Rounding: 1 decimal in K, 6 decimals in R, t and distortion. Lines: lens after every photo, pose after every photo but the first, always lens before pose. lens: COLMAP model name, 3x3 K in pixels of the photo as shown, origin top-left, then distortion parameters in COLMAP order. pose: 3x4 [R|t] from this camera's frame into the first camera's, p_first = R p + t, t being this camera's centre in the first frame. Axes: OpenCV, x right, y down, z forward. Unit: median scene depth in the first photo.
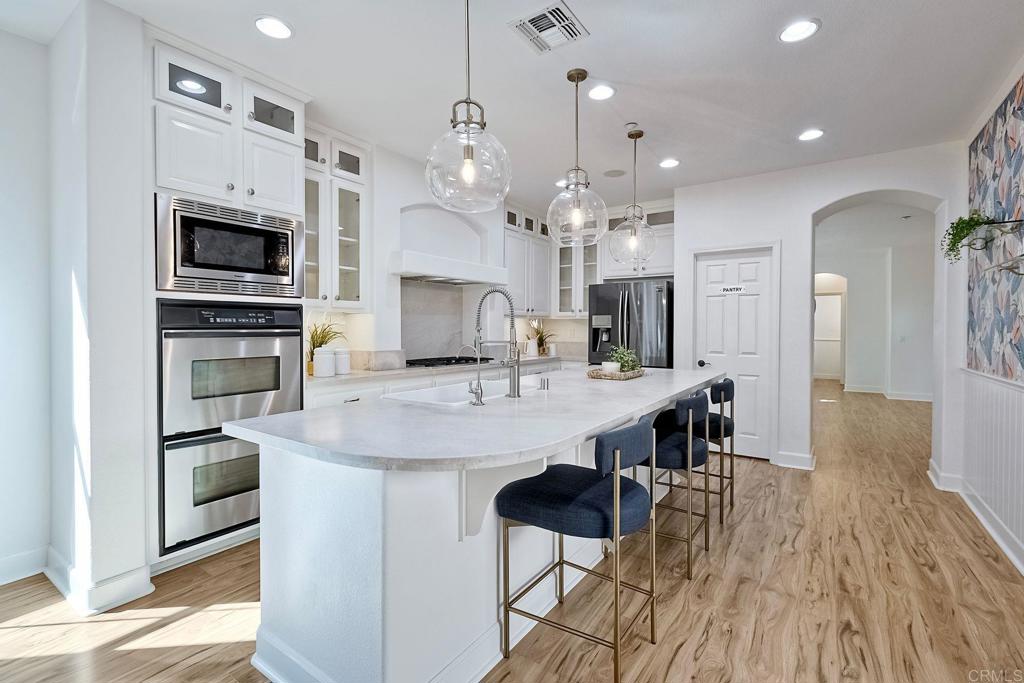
lens RADIAL K [[456.7, 0, 517.8], [0, 456.7, 336.0], [0, 0, 1]] dist [-0.000820, -0.000766]
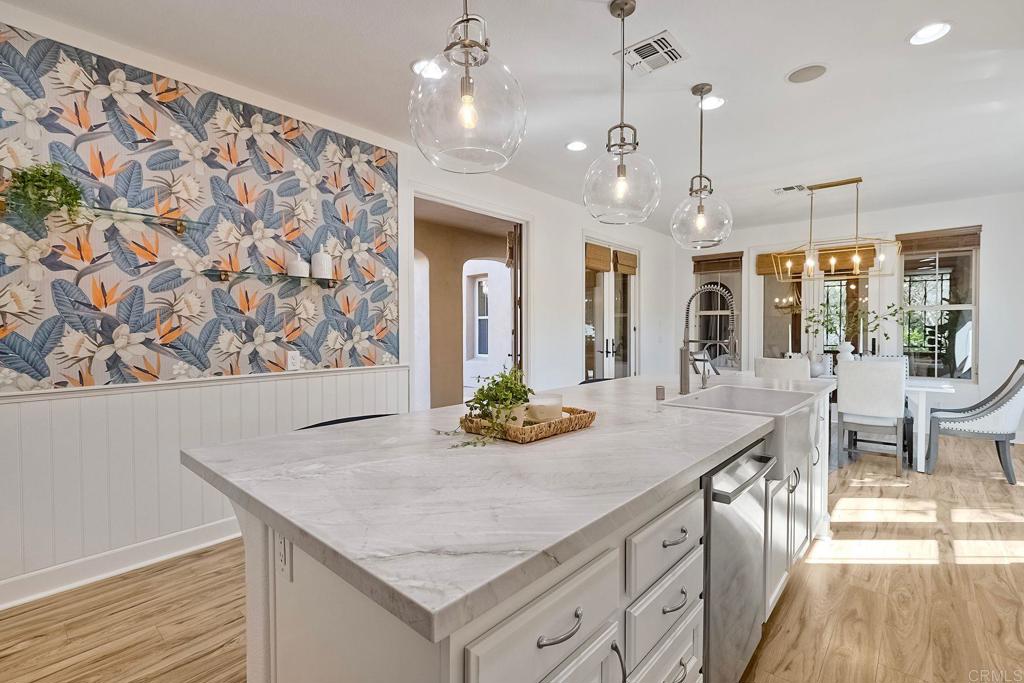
lens RADIAL K [[466.6, 0, 515.0], [0, 466.6, 335.4], [0, 0, 1]] dist [0.003574, 0.000335]
pose [[-0.990783, -0.003474, 0.135412, 0.163001], [0.001171, 0.999414, 0.034208, -0.026228], [-0.135451, 0.034051, -0.990199, 1.466471]]
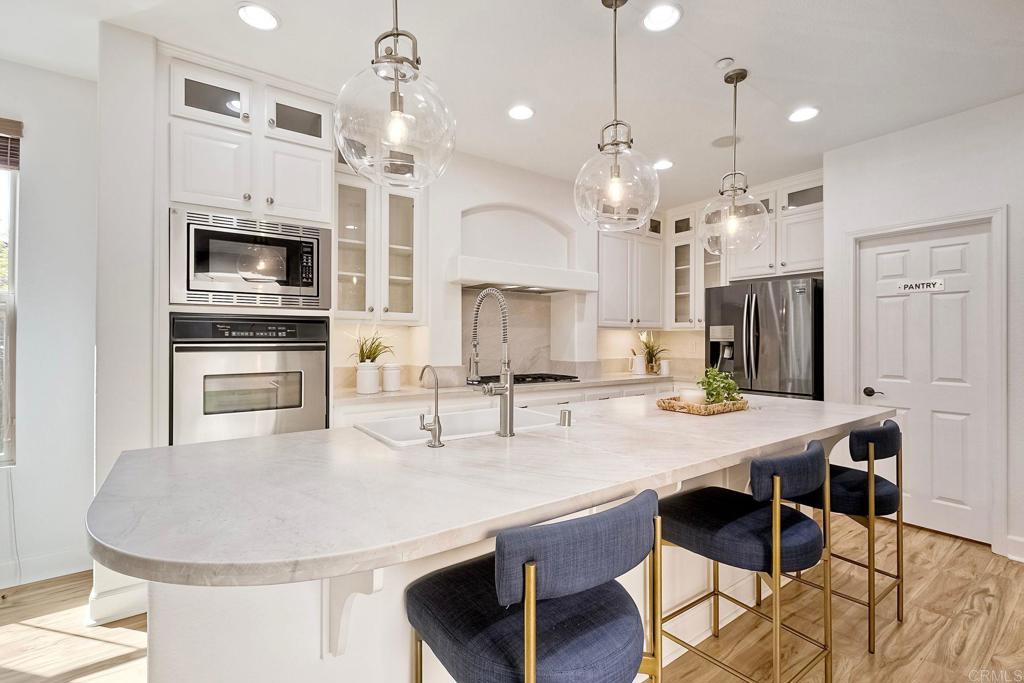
lens RADIAL K [[452.8, 0, 516.4], [0, 452.8, 340.1], [0, 0, 1]] dist [-0.001295, -0.000034]
pose [[0.941693, -0.001090, -0.336473, 0.177497], [-0.005798, 0.999794, -0.019467, -0.004763], [0.336424, 0.020283, 0.941492, 0.218930]]
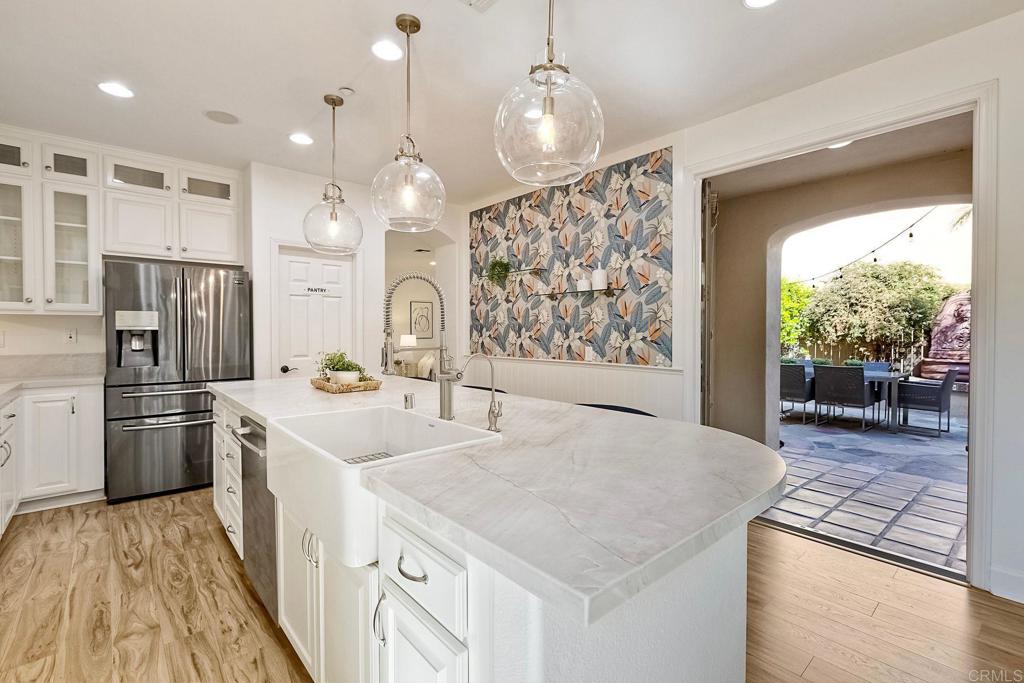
lens RADIAL K [[456.7, 0, 517.8], [0, 456.7, 336.0], [0, 0, 1]] dist [-0.000820, -0.000766]
pose [[0.247728, -0.015463, 0.968706, -0.500196], [0.019439, 0.999751, 0.010987, -0.009011], [-0.968635, 0.016109, 0.247967, 0.484901]]
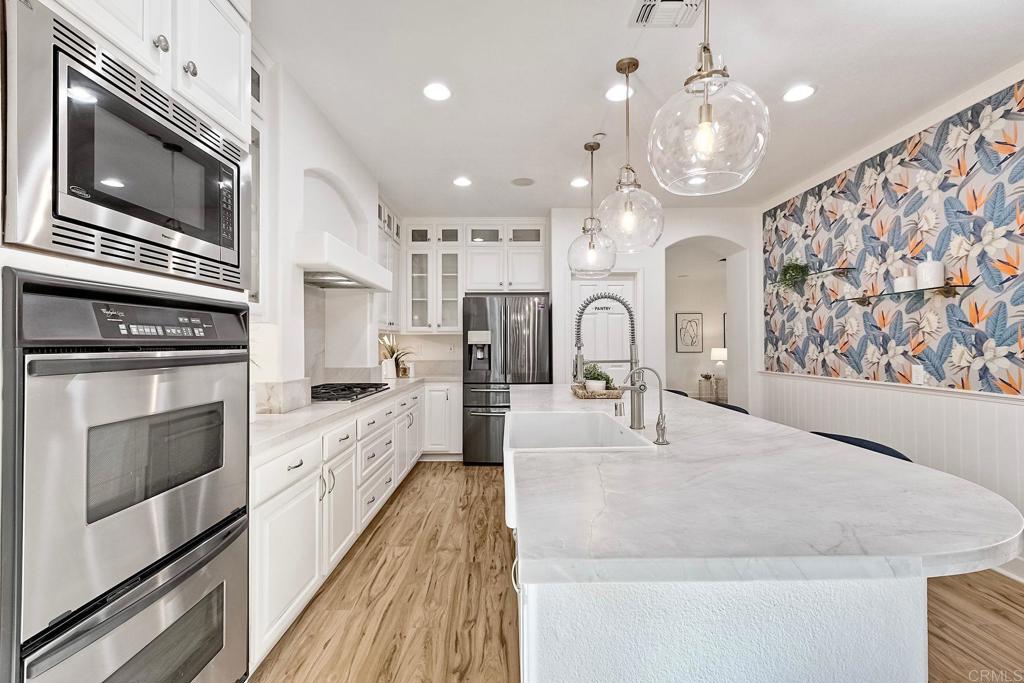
lens RADIAL K [[453.7, 0, 514.1], [0, 453.7, 337.6], [0, 0, 1]] dist [-0.001804, -0.000652]
pose [[0.819756, 0.002234, 0.572708, -0.452376], [0.017030, 0.999455, -0.028276, -0.006613], [-0.572459, 0.032933, 0.819271, 0.322143]]
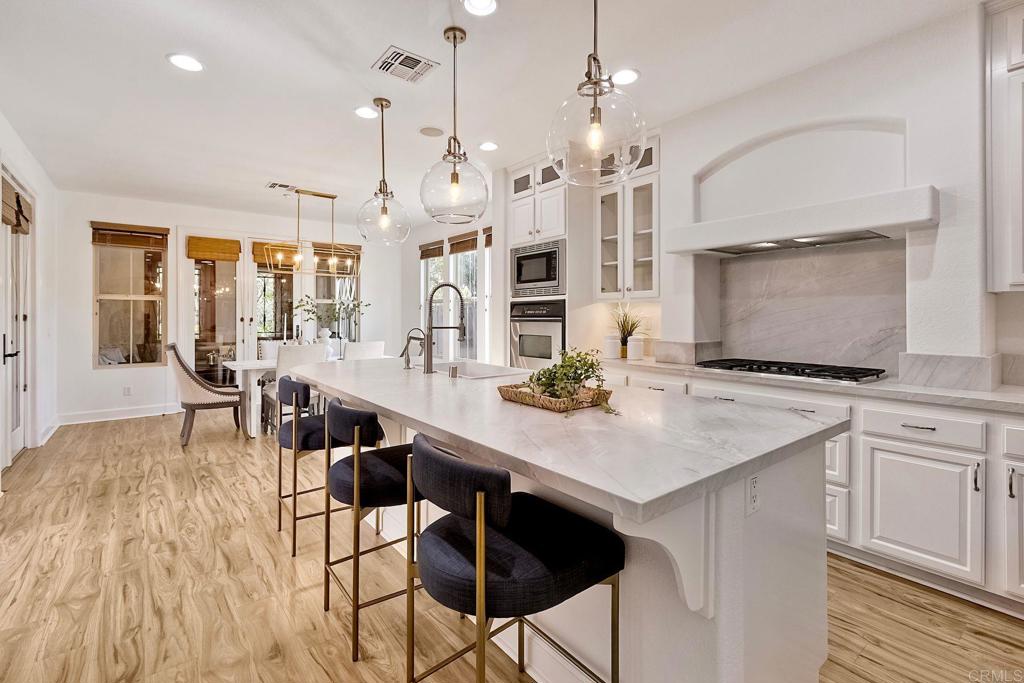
lens RADIAL K [[466.9, 0, 524.6], [0, 466.9, 317.4], [0, 0, 1]] dist [0.003324, 0.000298]
pose [[-0.285684, 0.000224, -0.958324, 0.776644], [-0.018522, 0.999812, 0.005755, -0.018517], [0.958145, 0.019394, -0.285626, 1.116152]]
